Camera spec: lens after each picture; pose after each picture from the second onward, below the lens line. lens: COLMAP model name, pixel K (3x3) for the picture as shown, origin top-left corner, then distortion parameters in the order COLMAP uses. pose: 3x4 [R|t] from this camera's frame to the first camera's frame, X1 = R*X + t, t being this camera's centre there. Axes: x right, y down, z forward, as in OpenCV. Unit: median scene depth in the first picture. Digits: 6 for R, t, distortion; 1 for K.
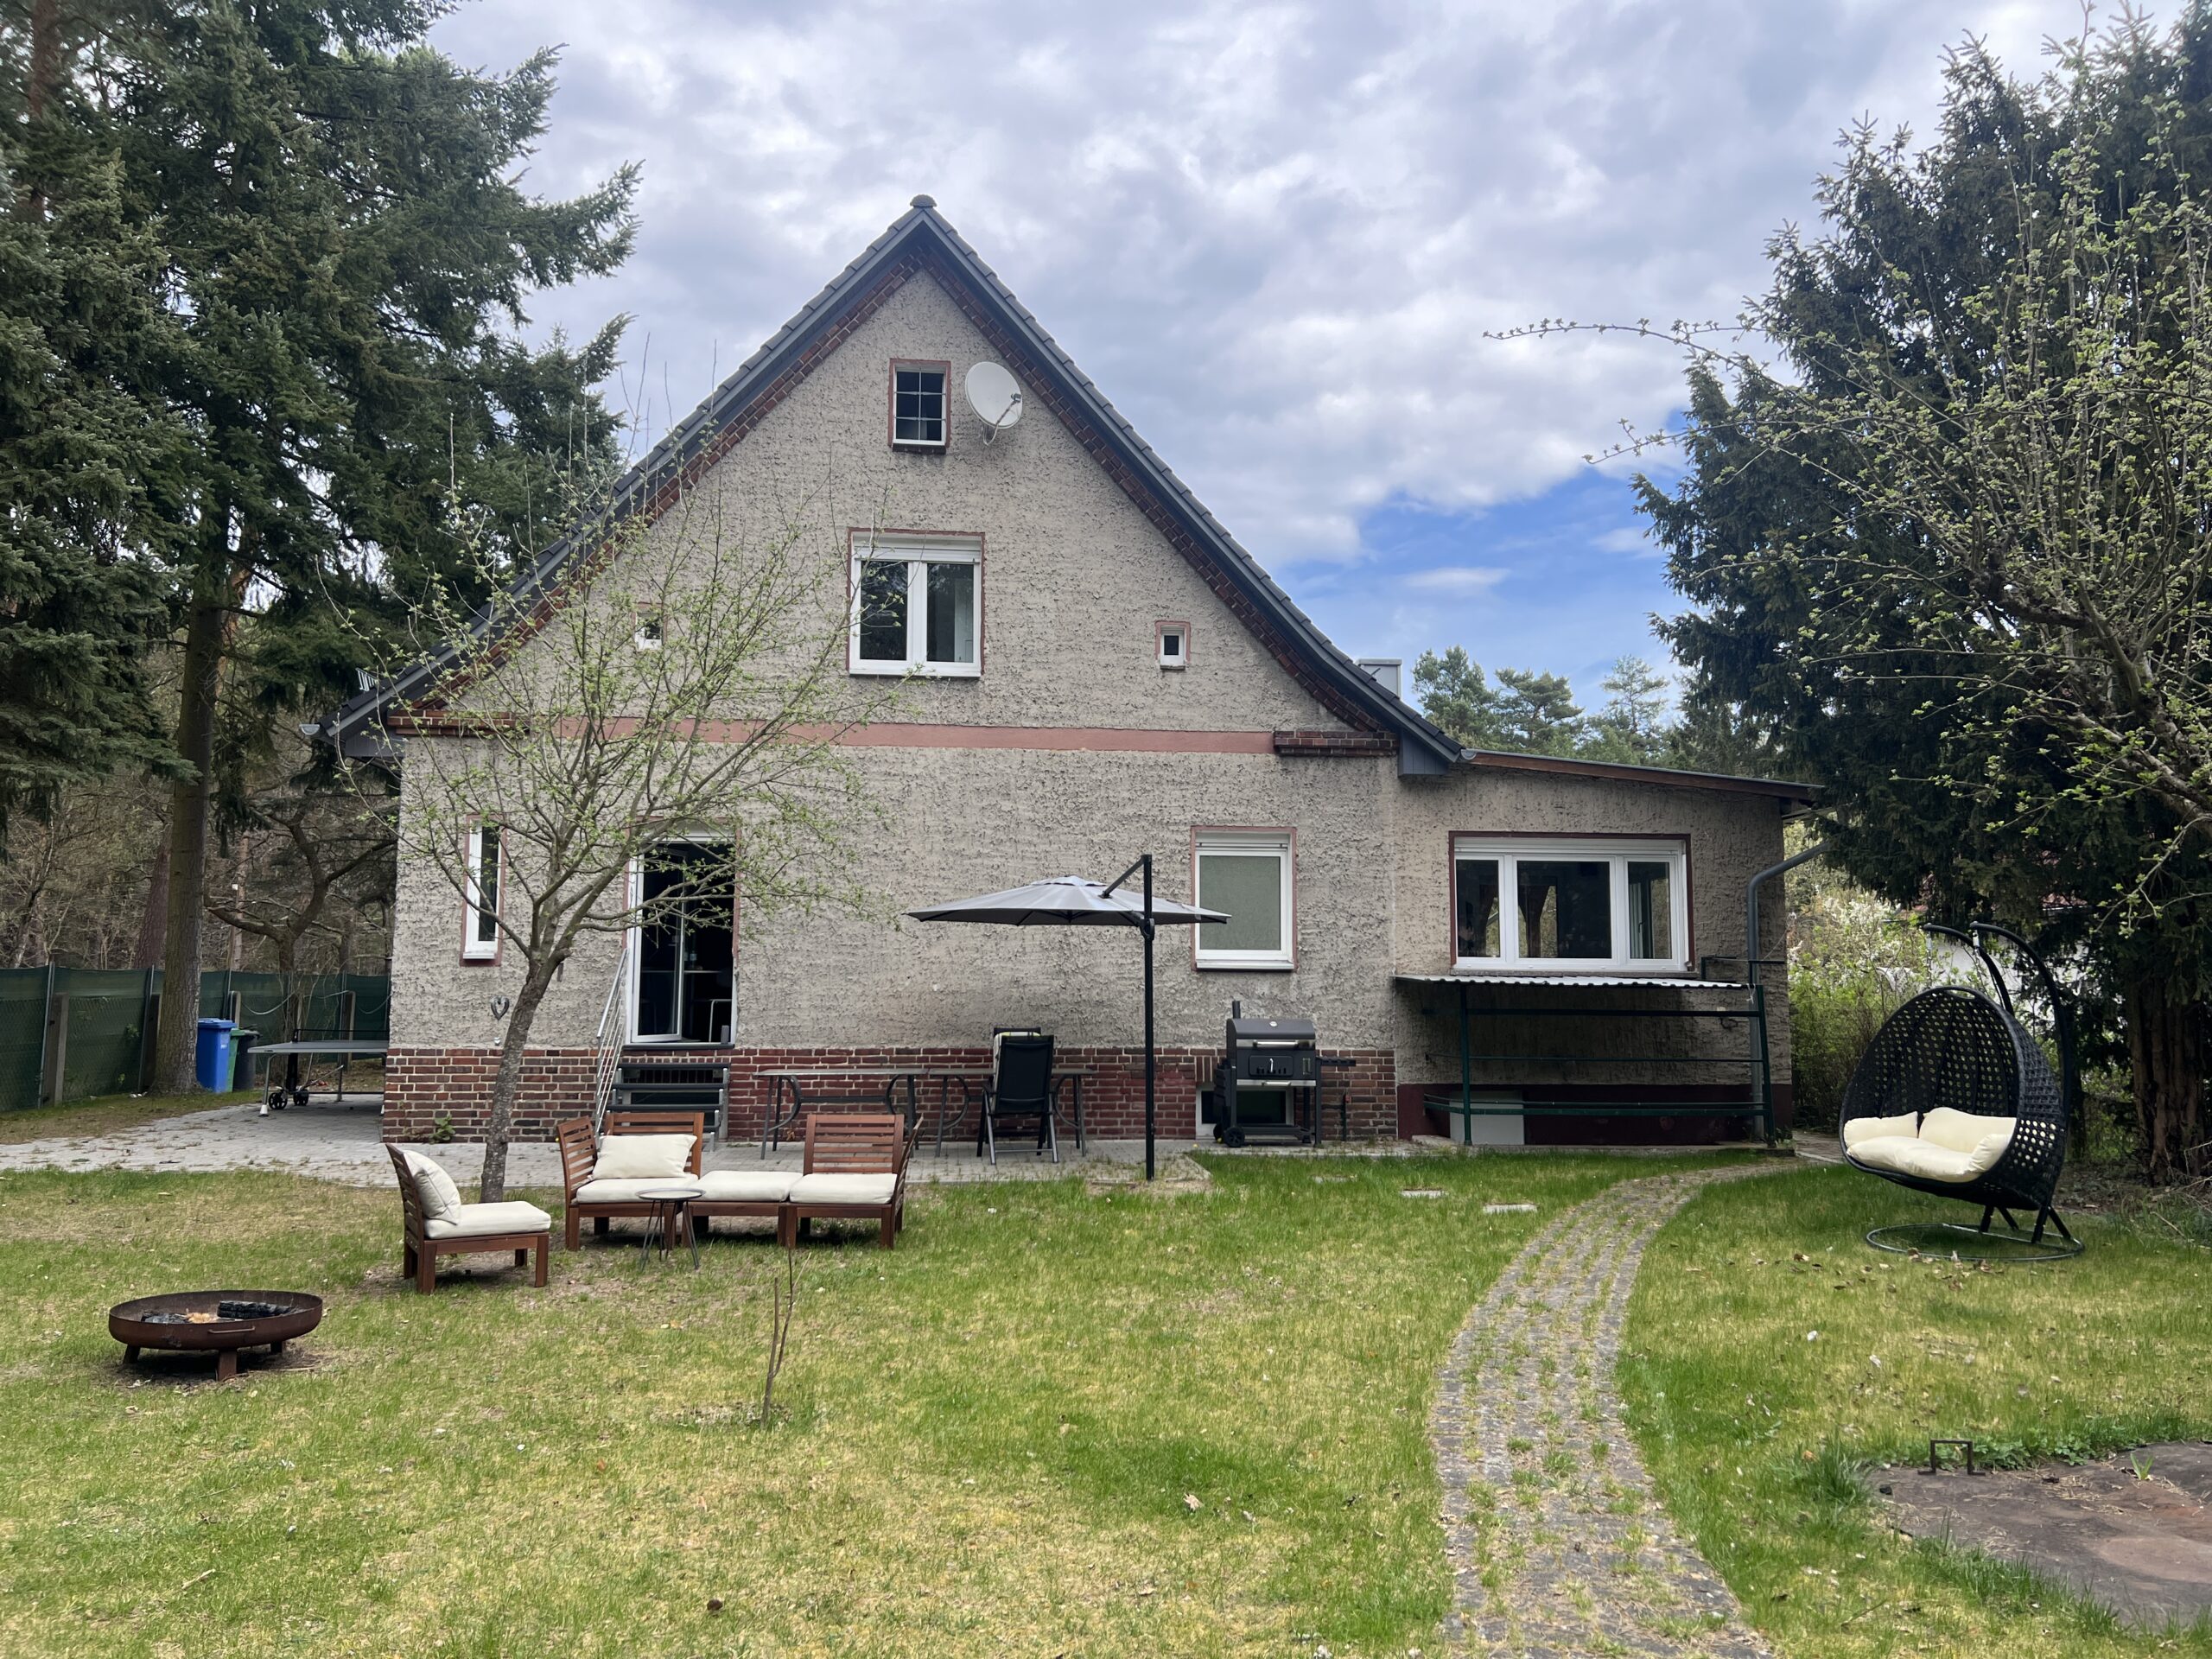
lens RADIAL K [[1668.7, 0, 1113.2], [0, 1668.7, 880.0], [0, 0, 1]] dist [0.023597, -0.009864]
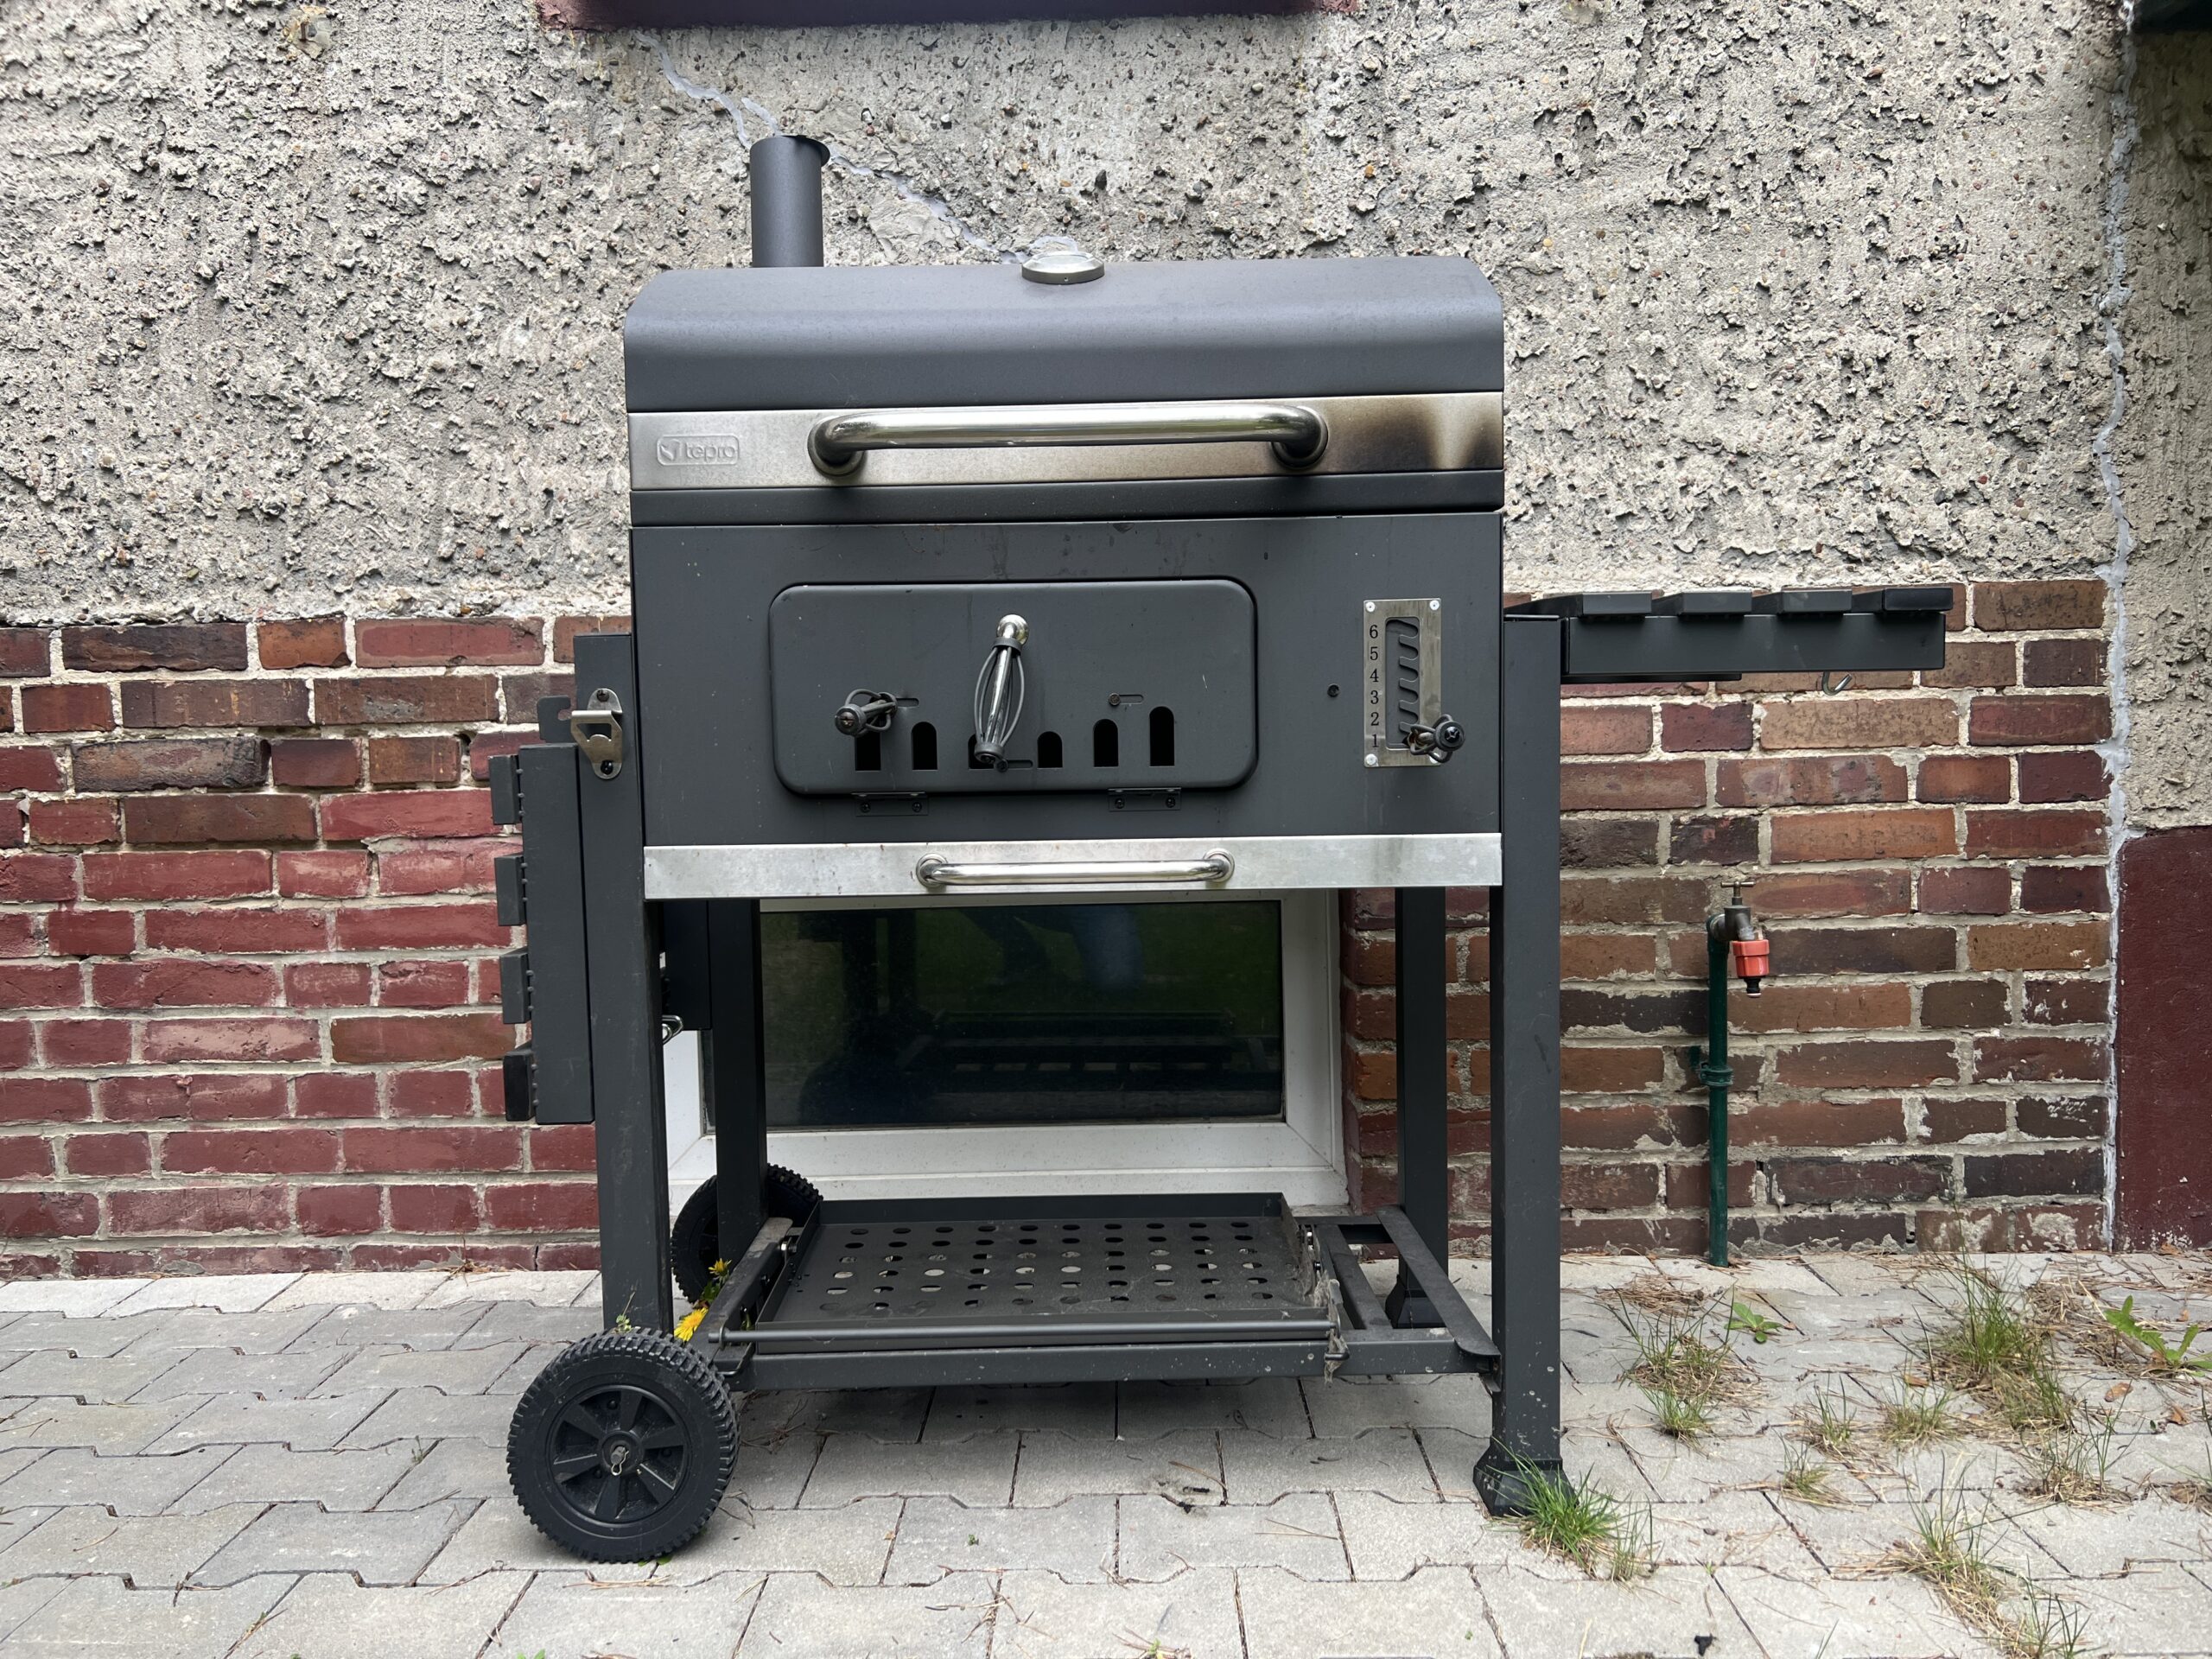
lens RADIAL K [[1668.7, 0, 1113.2], [0, 1668.7, 880.0], [0, 0, 1]] dist [0.023597, -0.009864]
pose [[0.994512, -0.022789, -0.102110, 0.103783], [0.038402, 0.987379, 0.153649, 0.102851], [0.097320, -0.156727, 0.982835, 0.863278]]
